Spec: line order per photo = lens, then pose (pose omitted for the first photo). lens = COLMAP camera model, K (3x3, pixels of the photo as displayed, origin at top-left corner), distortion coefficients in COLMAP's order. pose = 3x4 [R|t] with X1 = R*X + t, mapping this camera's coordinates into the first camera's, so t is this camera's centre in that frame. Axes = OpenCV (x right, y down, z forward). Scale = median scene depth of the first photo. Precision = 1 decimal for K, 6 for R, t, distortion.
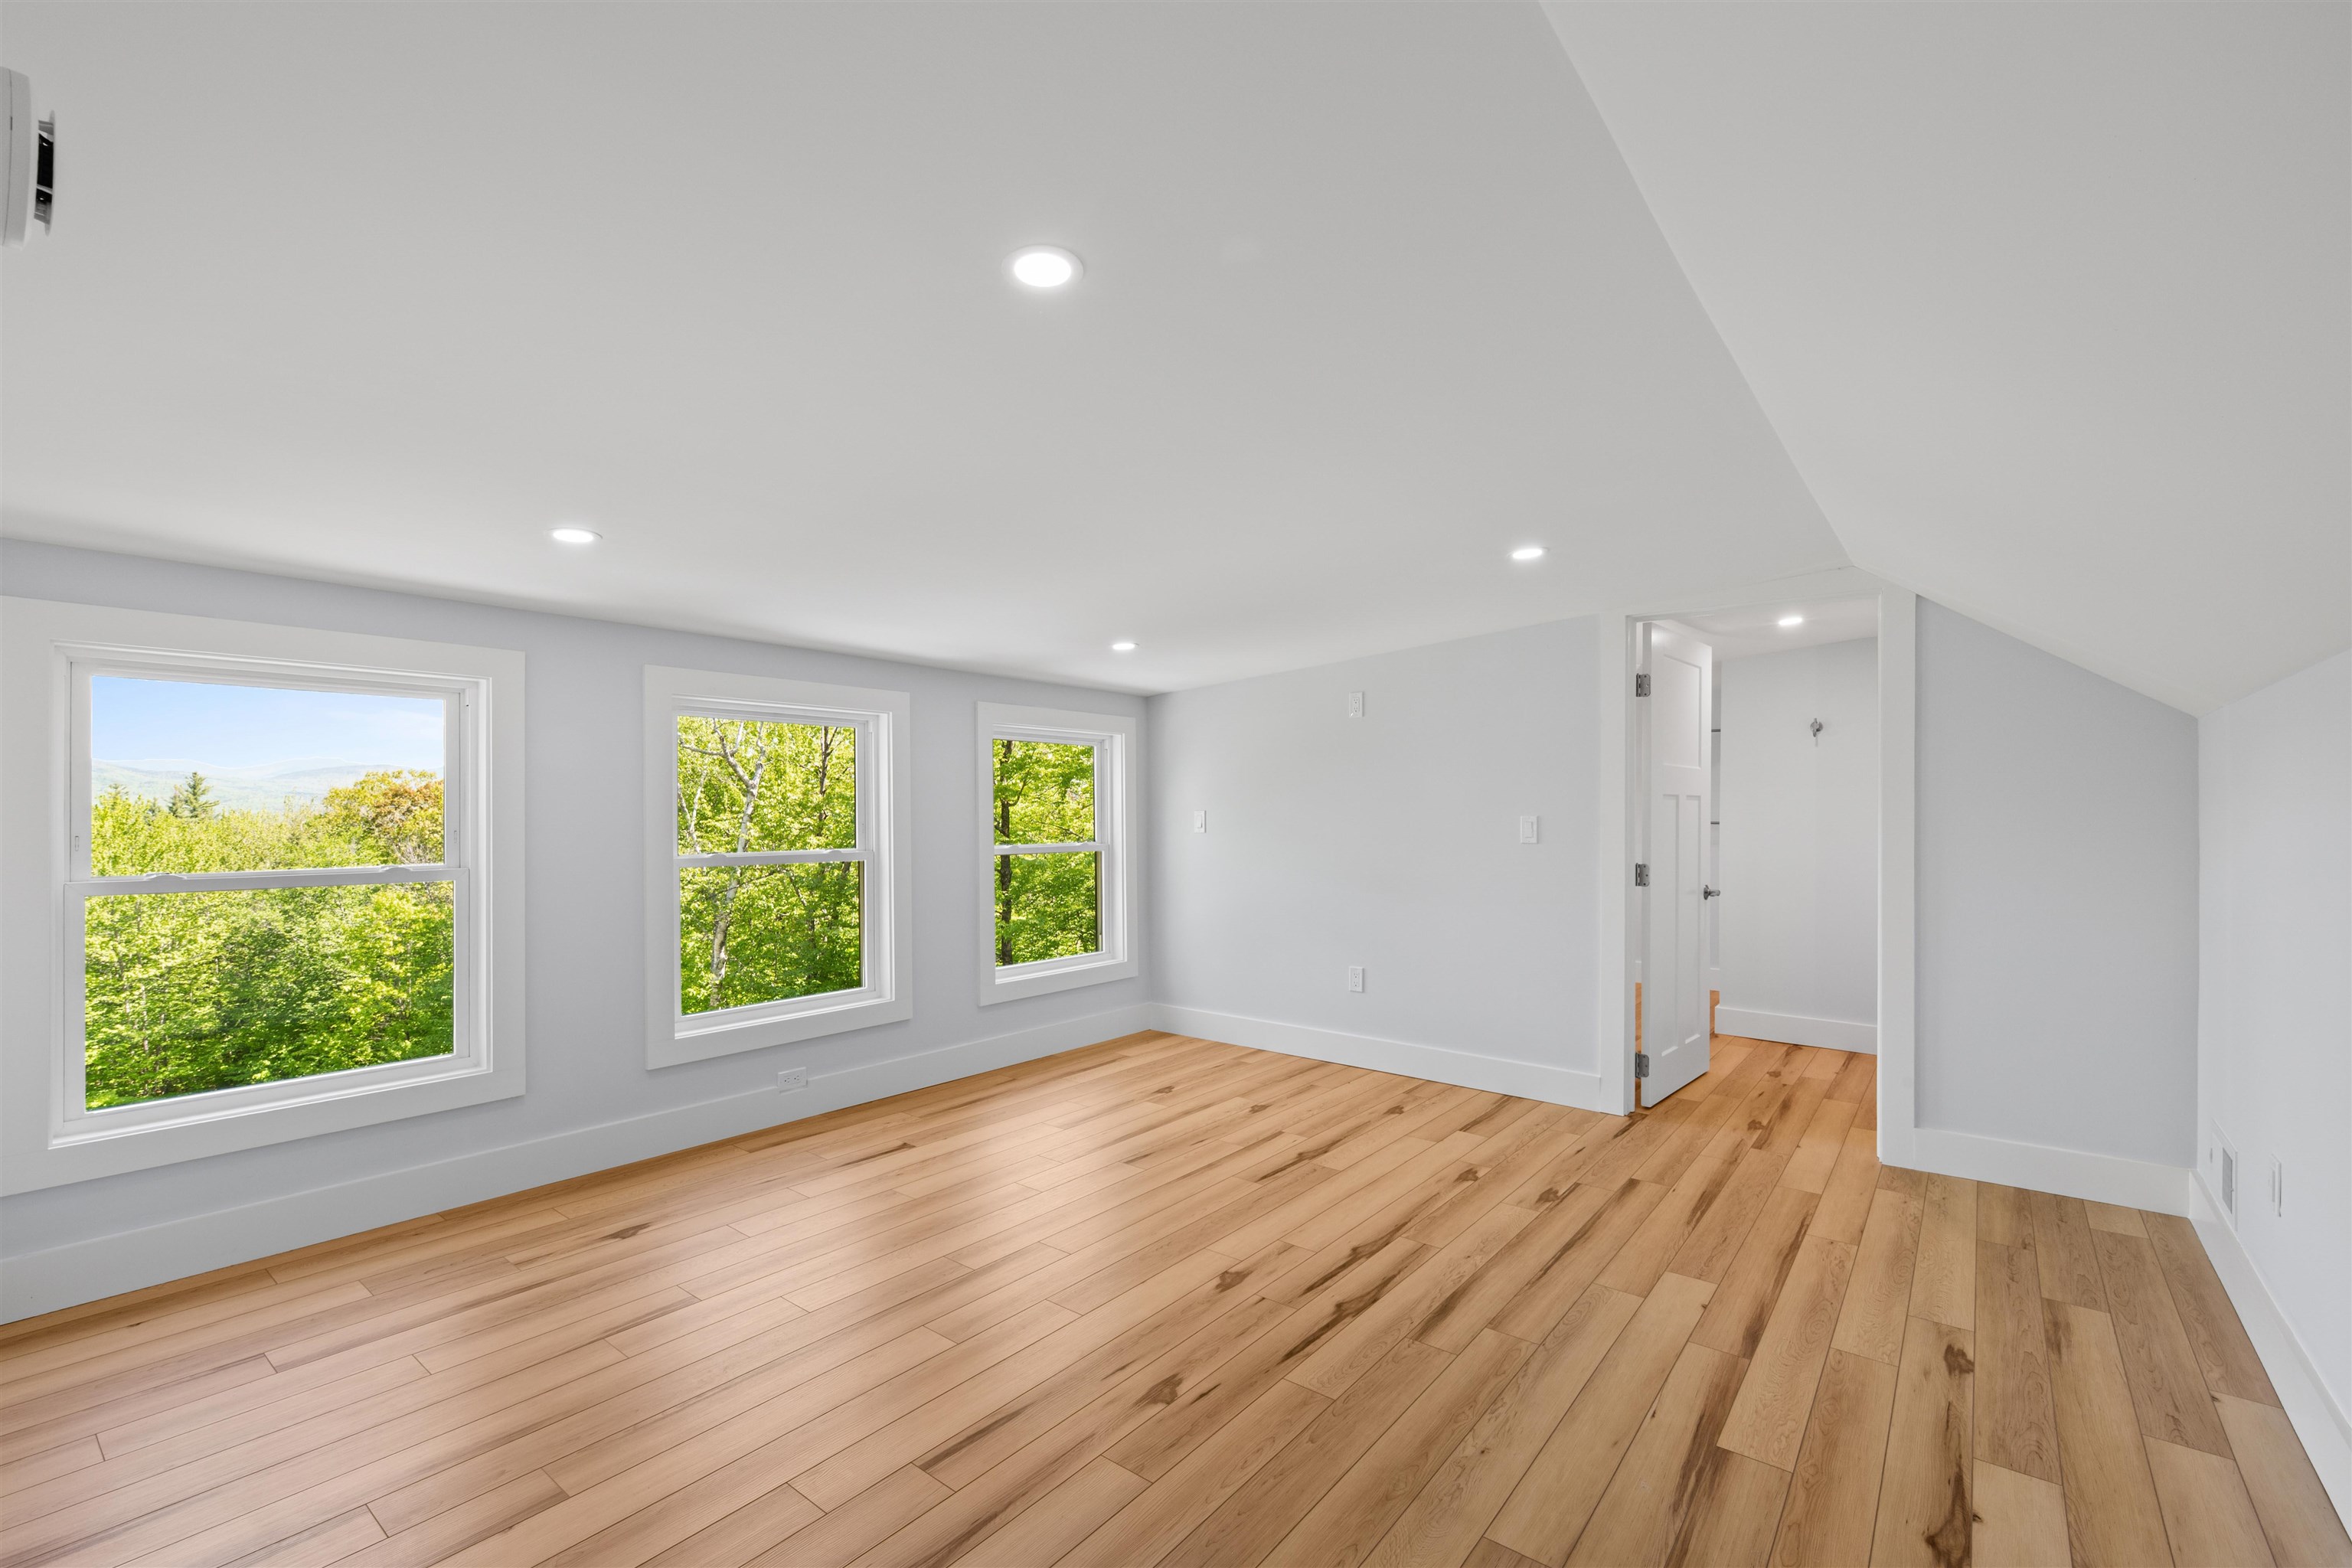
lens RADIAL K [[1019.6, 0, 1137.4], [0, 1019.6, 814.6], [0, 0, 1]] dist [0.004722, -0.001886]
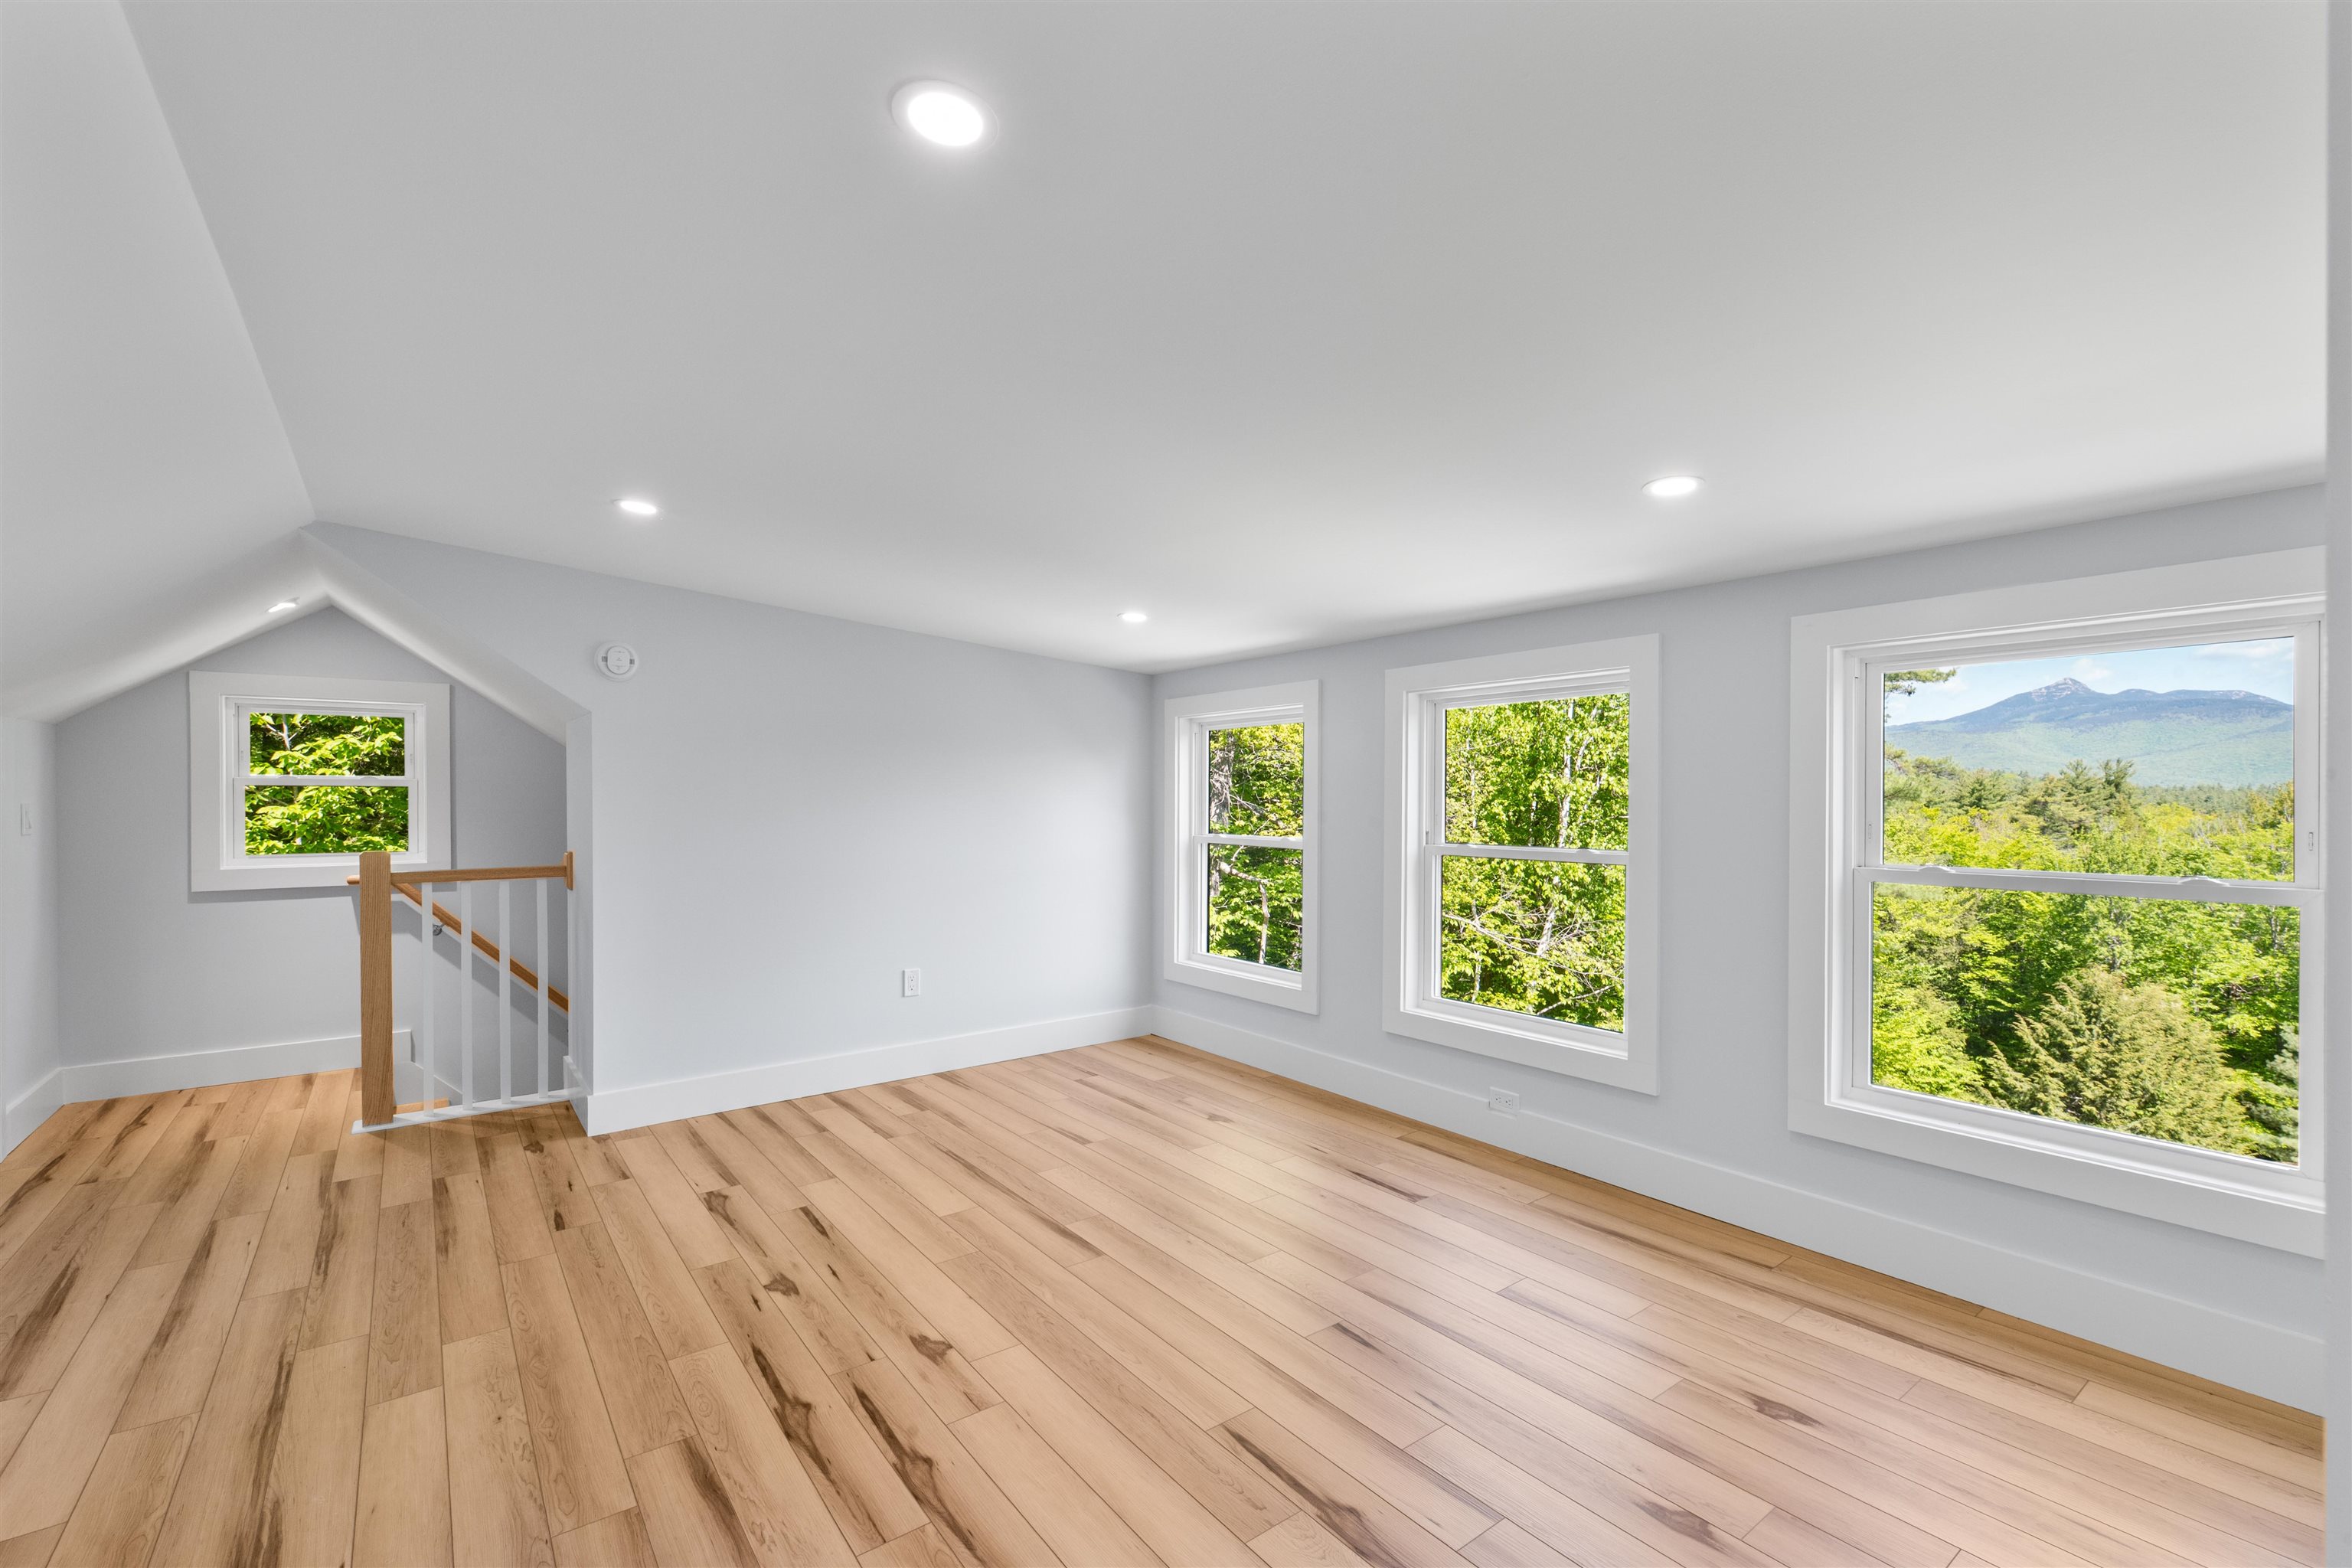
lens RADIAL K [[1019.6, 0, 1162.2], [0, 1019.6, 796.6], [0, 0, 1]] dist [0.004722, -0.001886]
pose [[-0.233030, -0.001380, -0.972469, 0.908716], [-0.005443, 0.999985, -0.000114, 0.004777], [0.972454, 0.005267, -0.233034, 1.454002]]
